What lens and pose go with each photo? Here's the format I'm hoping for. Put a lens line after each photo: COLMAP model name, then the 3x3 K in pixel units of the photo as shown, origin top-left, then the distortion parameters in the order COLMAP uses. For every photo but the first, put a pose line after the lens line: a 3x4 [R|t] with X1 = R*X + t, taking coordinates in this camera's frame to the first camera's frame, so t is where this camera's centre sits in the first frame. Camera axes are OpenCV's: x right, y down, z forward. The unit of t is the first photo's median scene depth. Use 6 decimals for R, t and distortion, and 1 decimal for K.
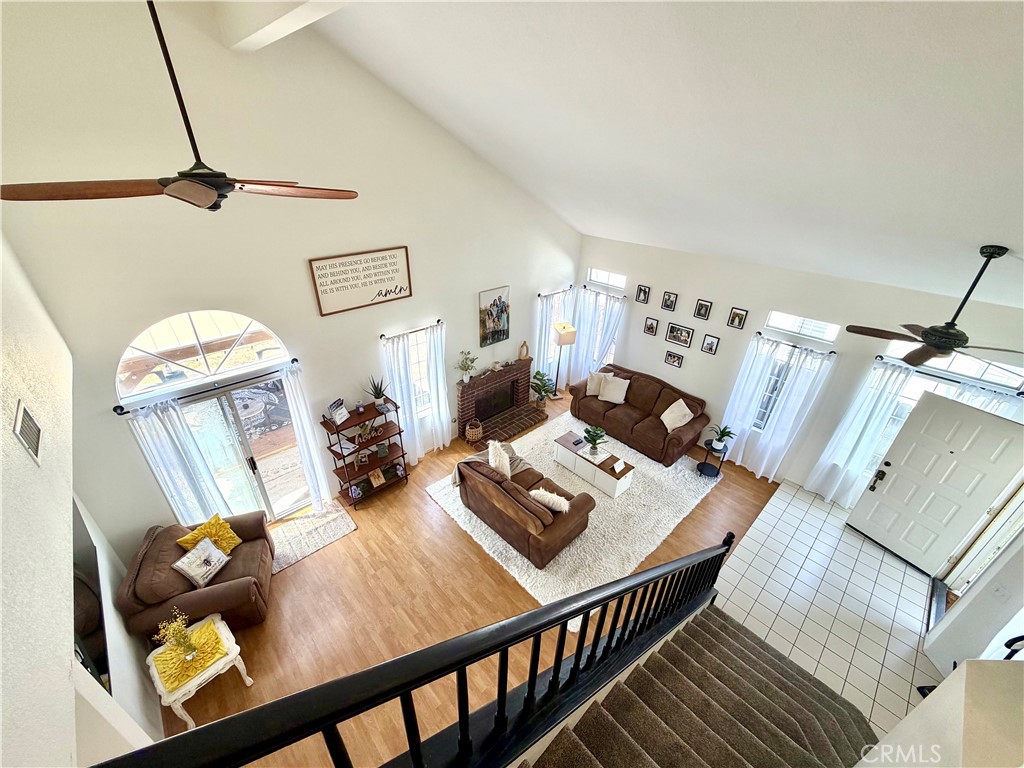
lens RADIAL K [[407.8, 0, 509.4], [0, 407.8, 385.0], [0, 0, 1]] dist [0.001009, -0.000207]
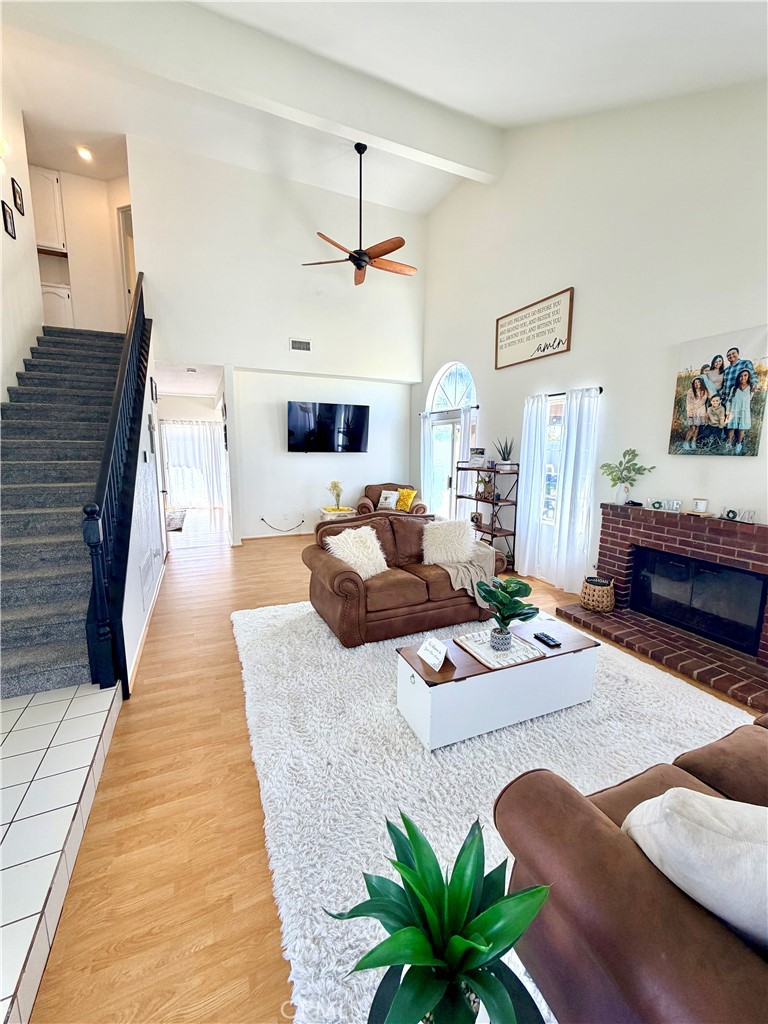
lens RADIAL K [[407.8, 0, 383.6], [0, 407.8, 509.5], [0, 0, 1]] dist [0.001009, -0.000207]
pose [[-0.326060, 0.120531, -0.937634, 0.584230], [-0.475854, 0.836097, 0.272956, -0.000065], [0.816853, 0.535177, -0.215262, 0.894982]]
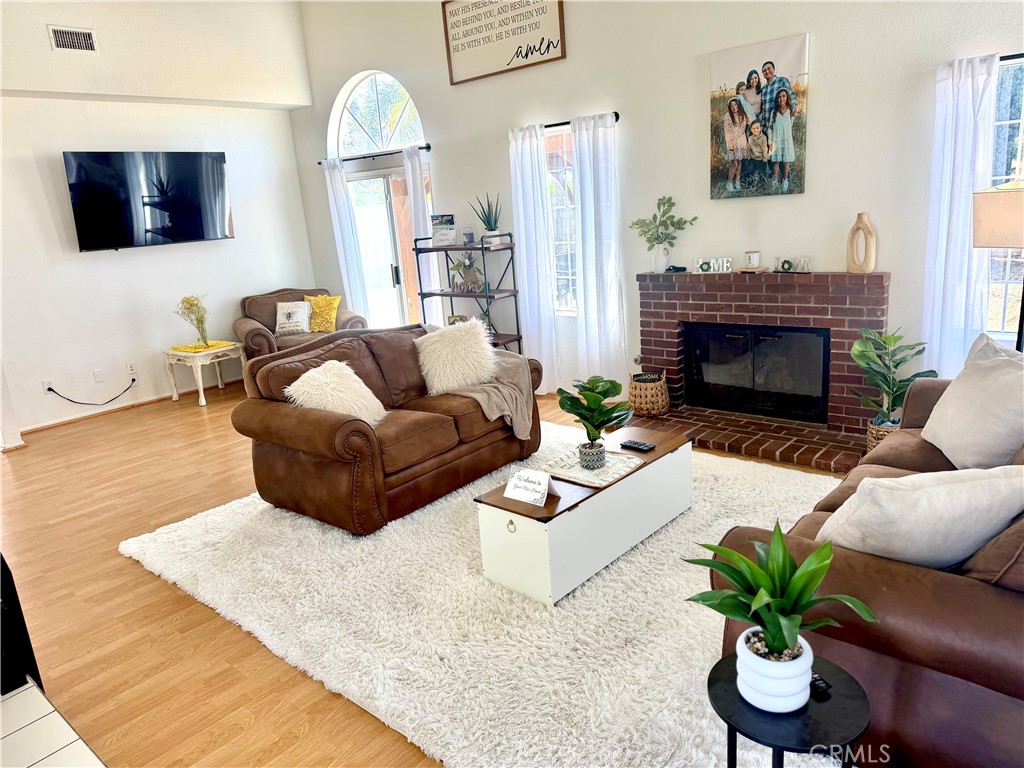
lens RADIAL K [[710.9, 0, 512.0], [0, 710.9, 384.0], [0, 0, 1]] dist [0.174532, -0.335197]
pose [[0.103843, 0.215143, -0.971046, 0.700644], [-0.417559, 0.895545, 0.153762, 0.050647], [0.902696, 0.389502, 0.182831, 0.795361]]
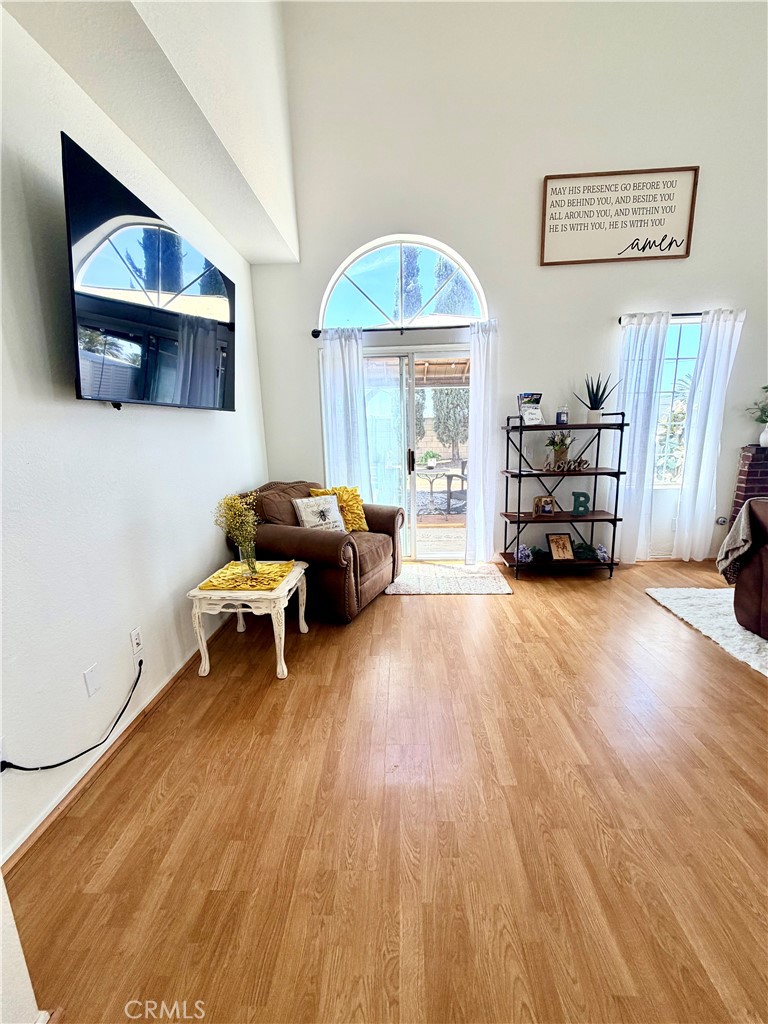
lens RADIAL K [[407.8, 0, 383.6], [0, 407.8, 509.5], [0, 0, 1]] dist [0.001009, -0.000207]
pose [[0.701124, 0.104621, -0.705322, -0.074240], [-0.308133, 0.936502, -0.167387, 0.333089], [0.643024, 0.334692, 0.688841, 0.345615]]
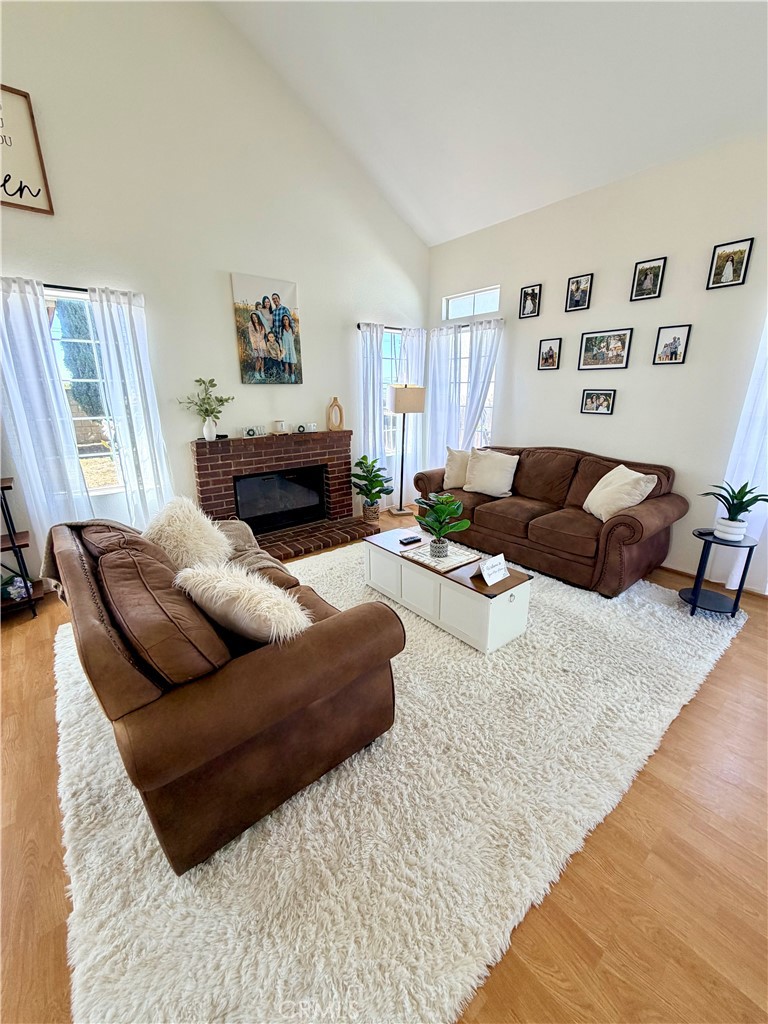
lens RADIAL K [[407.8, 0, 383.6], [0, 407.8, 509.5], [0, 0, 1]] dist [0.001009, -0.000207]
pose [[0.997417, -0.008216, -0.071352, 0.172487], [-0.007740, 0.975356, -0.220502, 0.211890], [0.071406, 0.220485, 0.972773, 0.529781]]
